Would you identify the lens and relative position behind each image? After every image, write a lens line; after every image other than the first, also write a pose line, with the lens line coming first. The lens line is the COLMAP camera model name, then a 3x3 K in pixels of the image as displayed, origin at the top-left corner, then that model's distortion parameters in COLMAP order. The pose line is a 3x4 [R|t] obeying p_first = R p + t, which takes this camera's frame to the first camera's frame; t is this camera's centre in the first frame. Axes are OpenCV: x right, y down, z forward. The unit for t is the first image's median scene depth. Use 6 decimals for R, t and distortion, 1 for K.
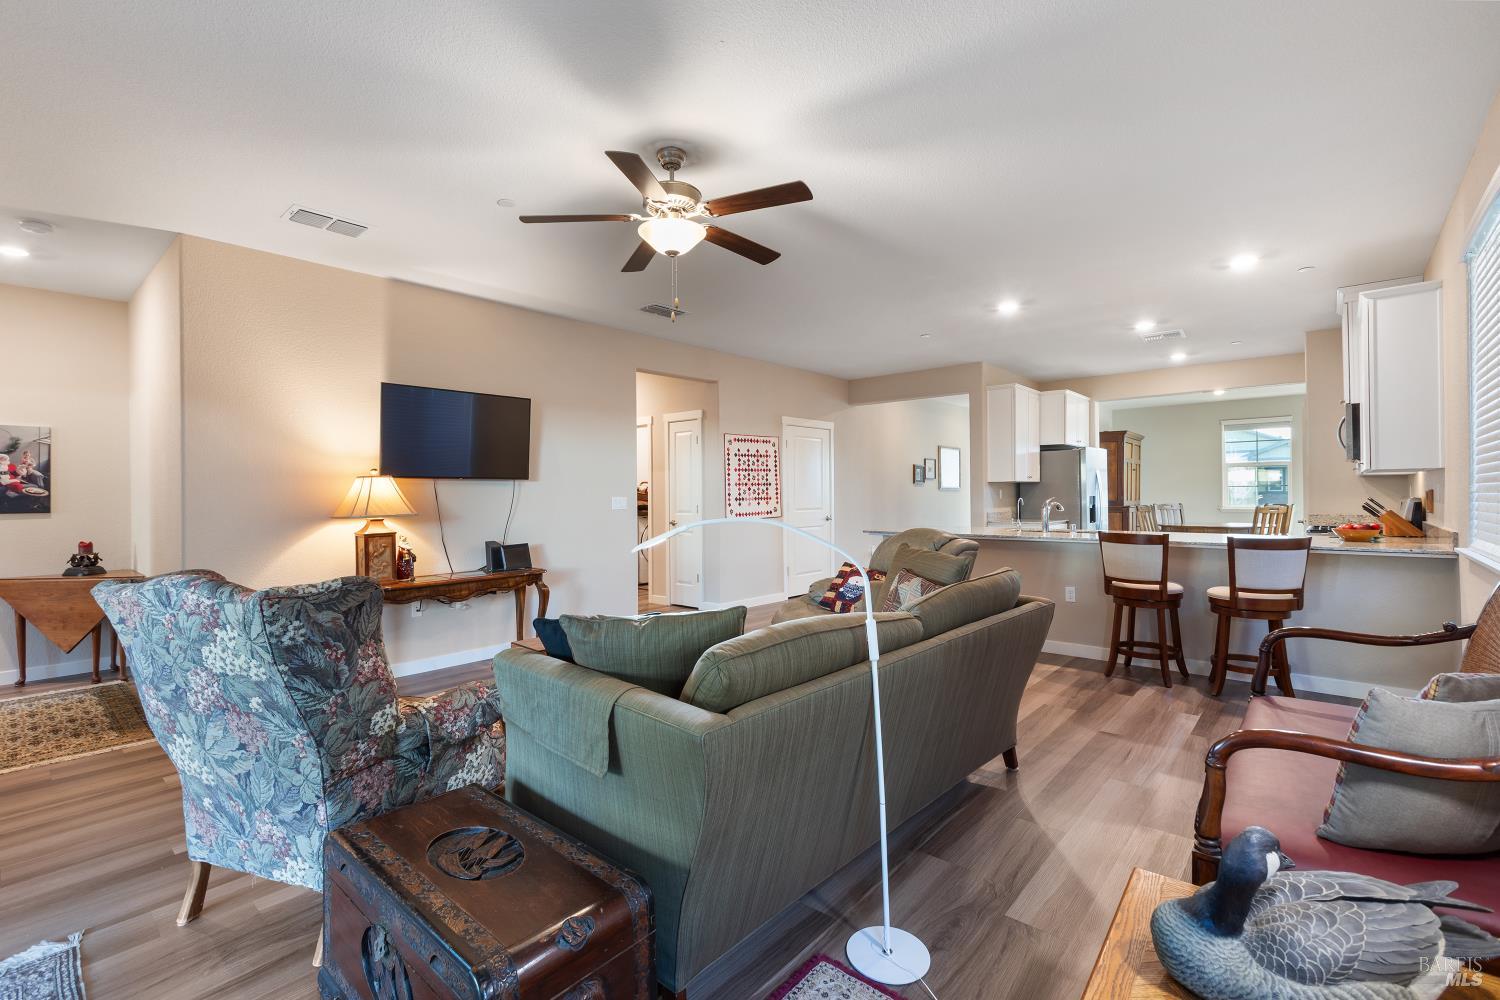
lens RADIAL K [[667.9, 0, 742.4], [0, 667.9, 497.7], [0, 0, 1]] dist [-0.006467, 0.005846]
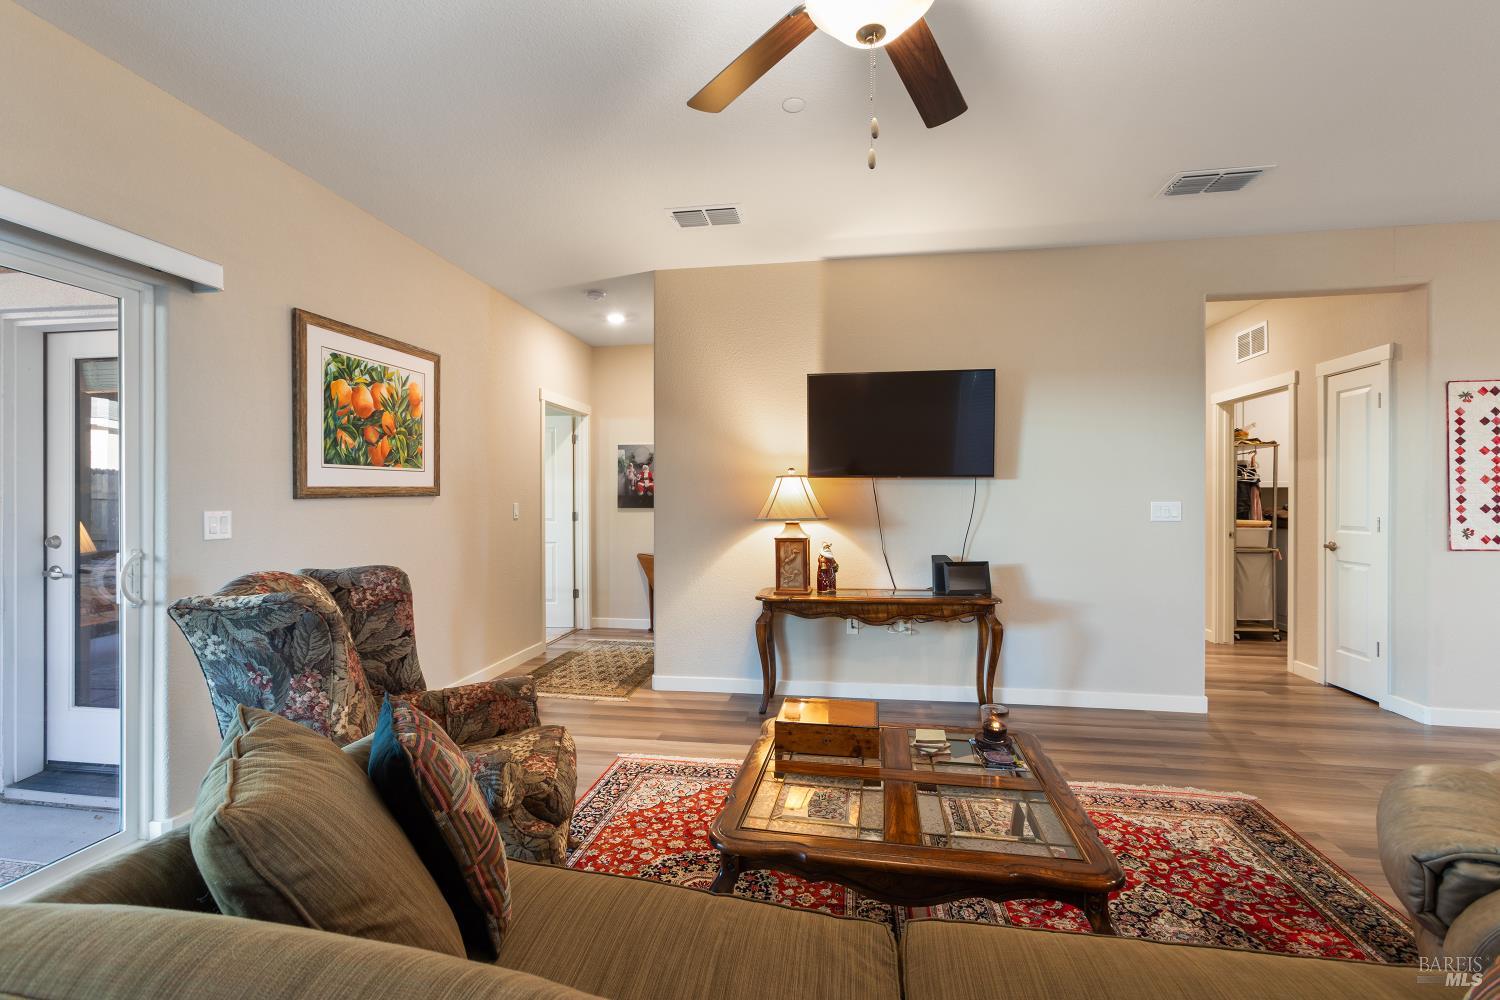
lens RADIAL K [[667.9, 0, 740.4], [0, 667.9, 504.2], [0, 0, 1]] dist [-0.006467, 0.005846]
pose [[0.540140, 0.016568, -0.841412, 0.186355], [-0.008360, 0.999863, 0.014321, -0.006009], [0.841534, -0.000701, 0.540204, 0.416714]]
